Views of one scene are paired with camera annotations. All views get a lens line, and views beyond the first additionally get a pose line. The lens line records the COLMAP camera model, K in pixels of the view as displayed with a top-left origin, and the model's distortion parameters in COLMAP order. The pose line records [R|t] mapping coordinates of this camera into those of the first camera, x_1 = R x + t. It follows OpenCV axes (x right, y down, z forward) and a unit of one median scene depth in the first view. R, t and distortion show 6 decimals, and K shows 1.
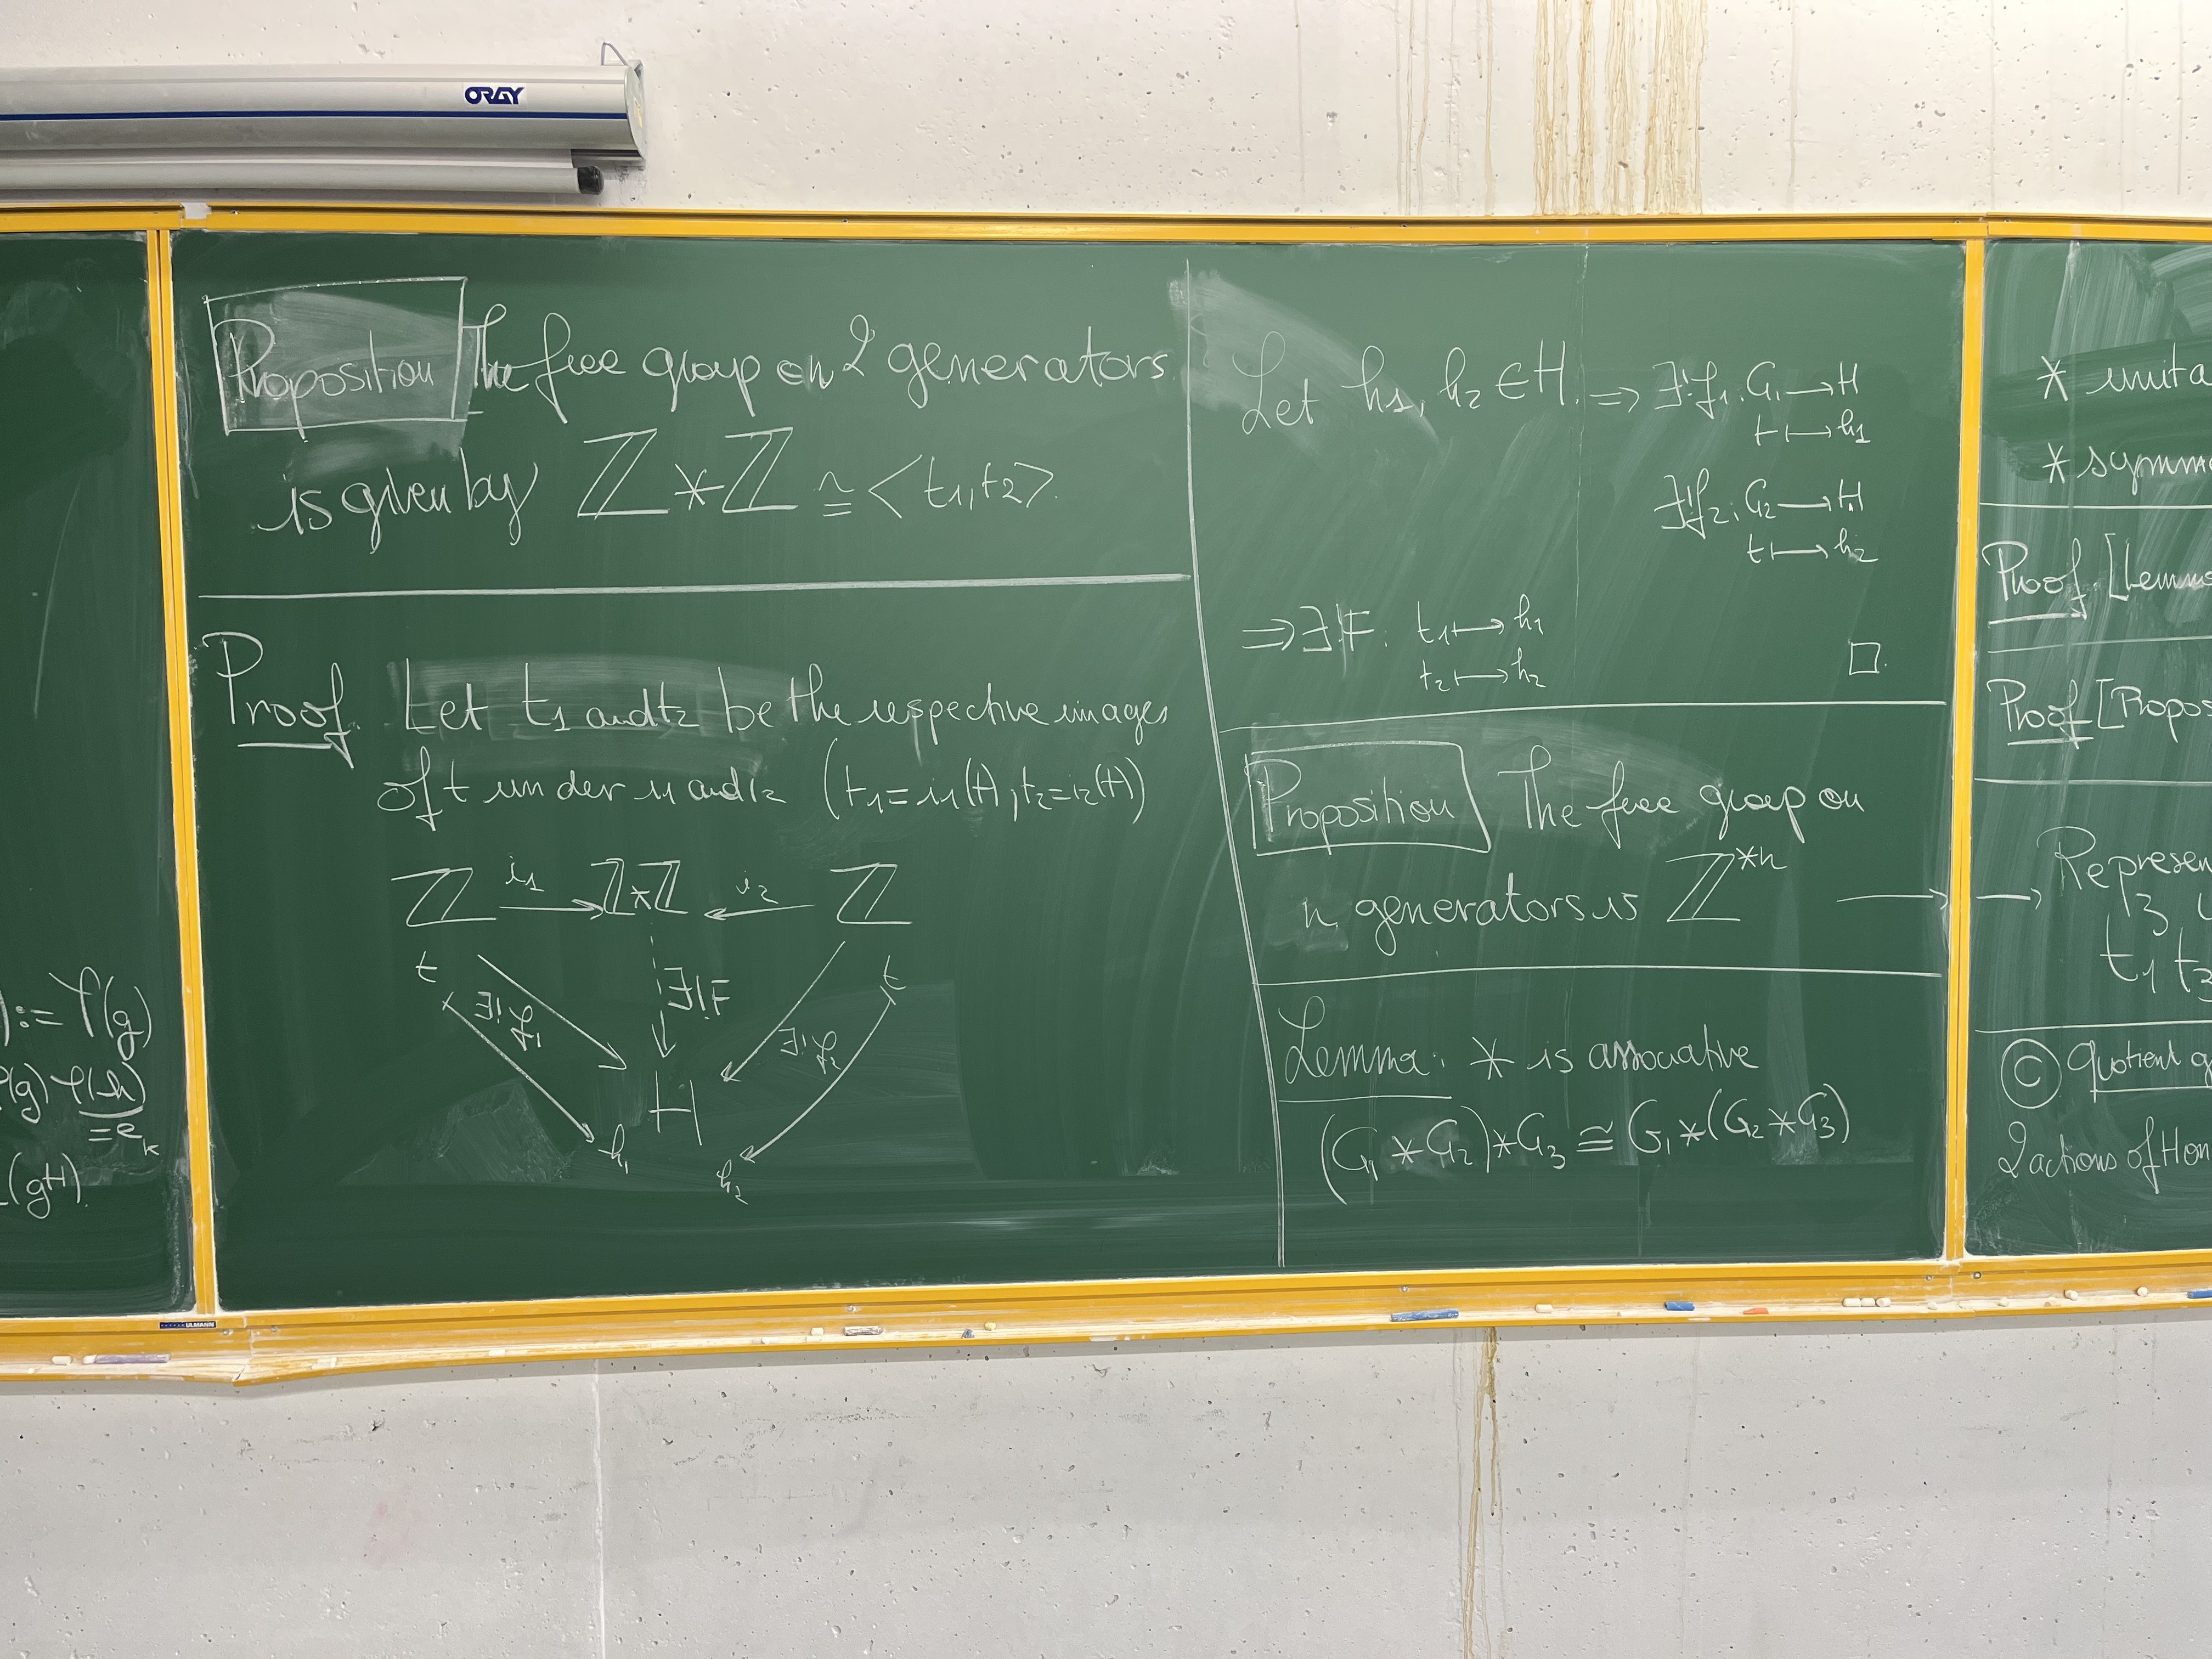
lens RADIAL K [[1721.8, 0, 1106.0], [0, 1721.8, 829.5], [0, 0, 1]] dist [0.118312, -0.163217]
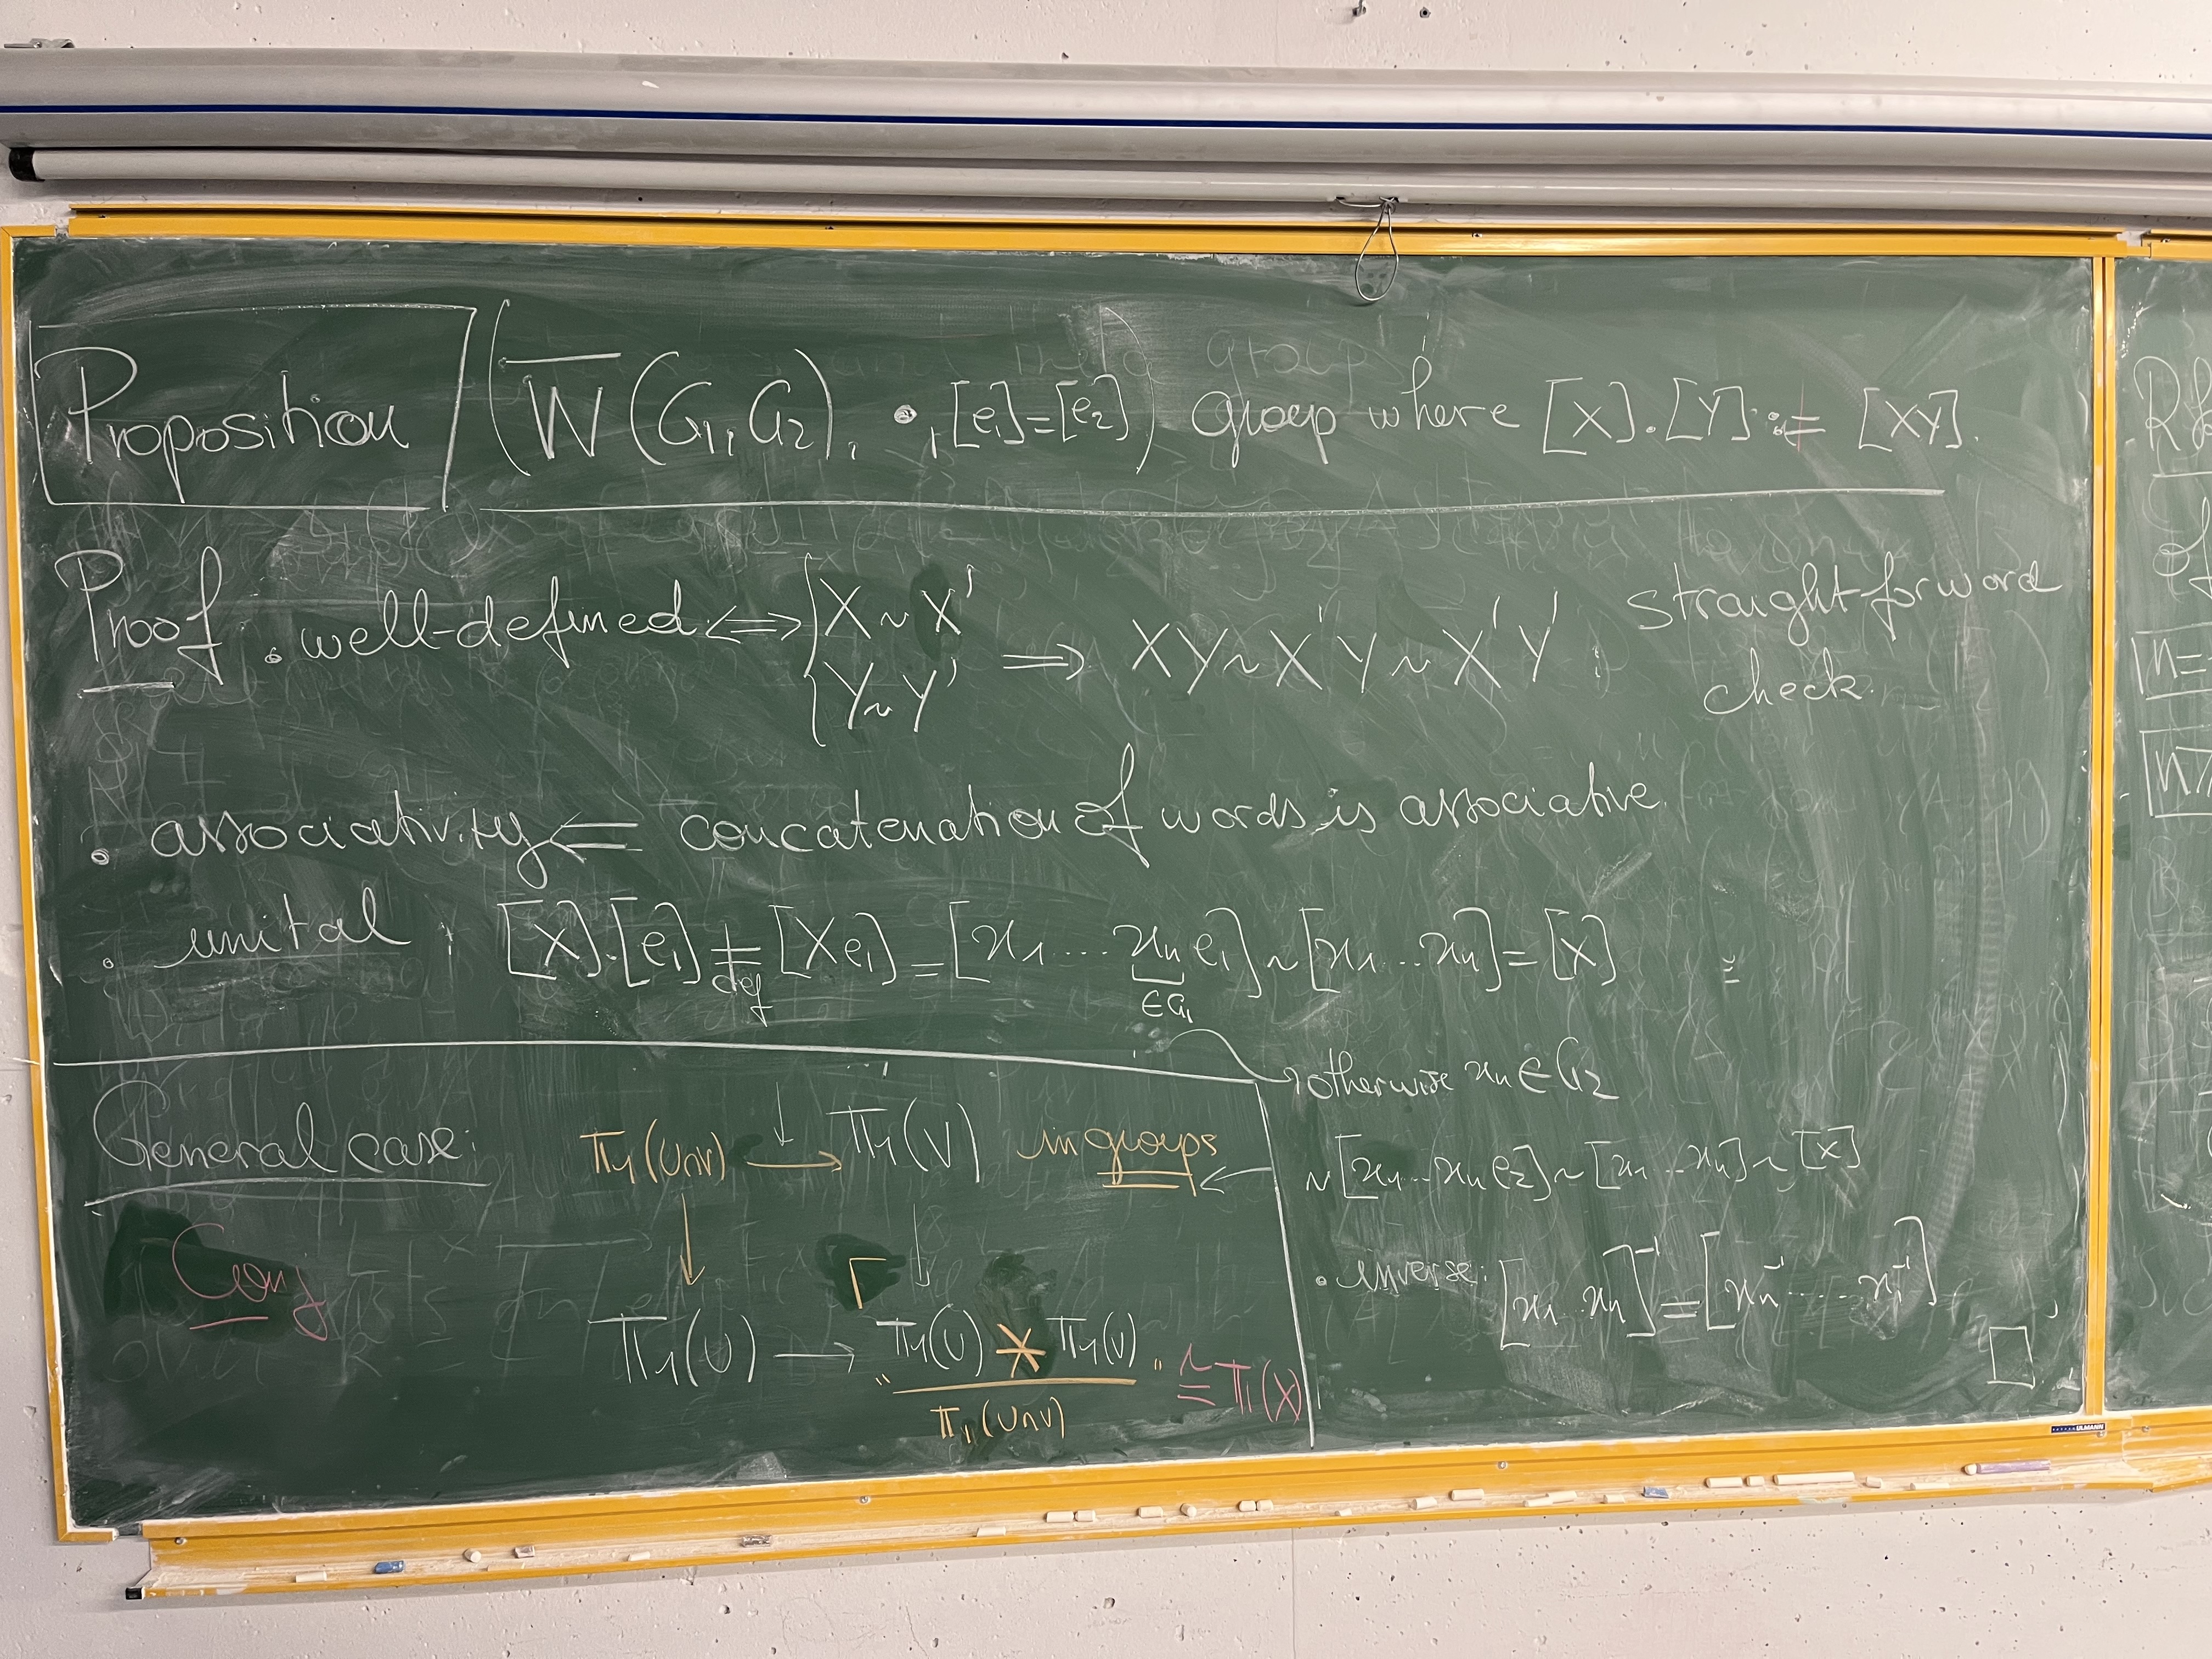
lens RADIAL K [[1721.8, 0, 1106.0], [0, 1721.8, 829.5], [0, 0, 1]] dist [0.118312, -0.163217]
pose [[0.998780, -0.006060, 0.049009, -1.048179], [0.007110, 0.999748, -0.021271, -0.017791], [-0.048868, 0.021594, 0.998572, 0.088650]]
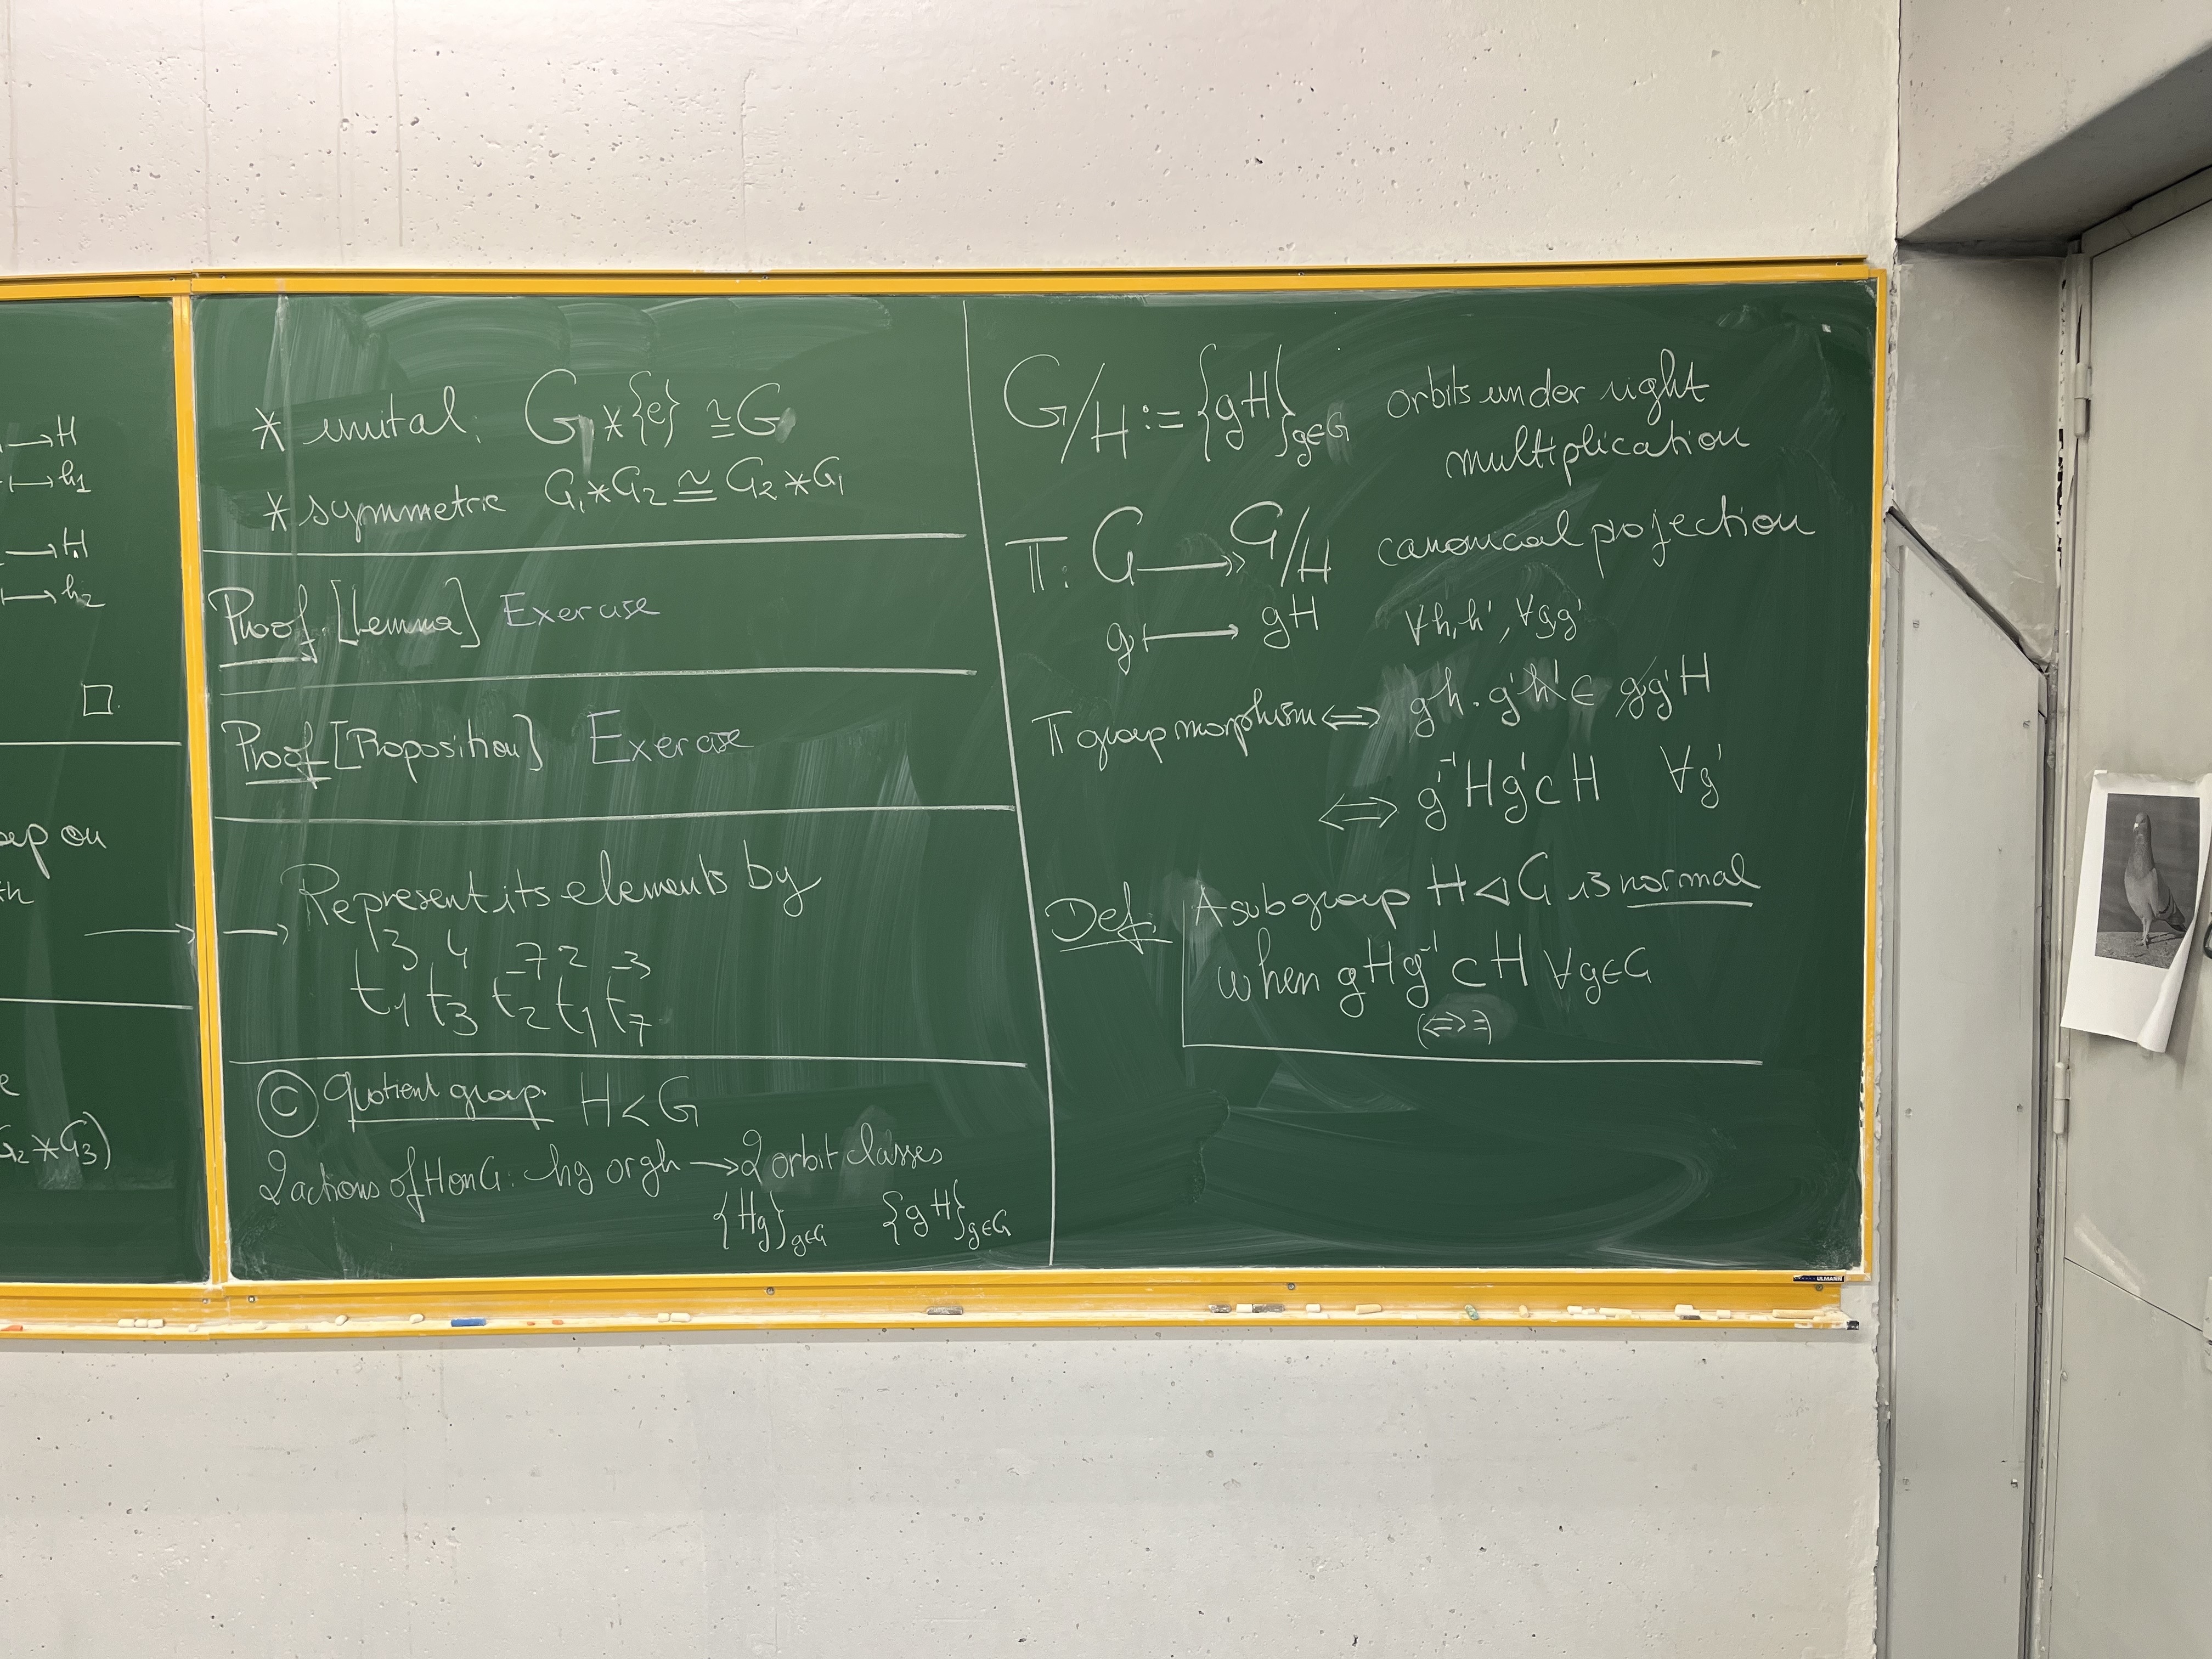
lens RADIAL K [[1721.8, 0, 1106.0], [0, 1721.8, 829.5], [0, 0, 1]] dist [0.118312, -0.163217]
pose [[0.997296, 0.005453, -0.073292, 1.110901], [-0.005695, 0.999979, -0.003092, -0.021813], [0.073273, 0.003501, 0.997306, 0.010089]]
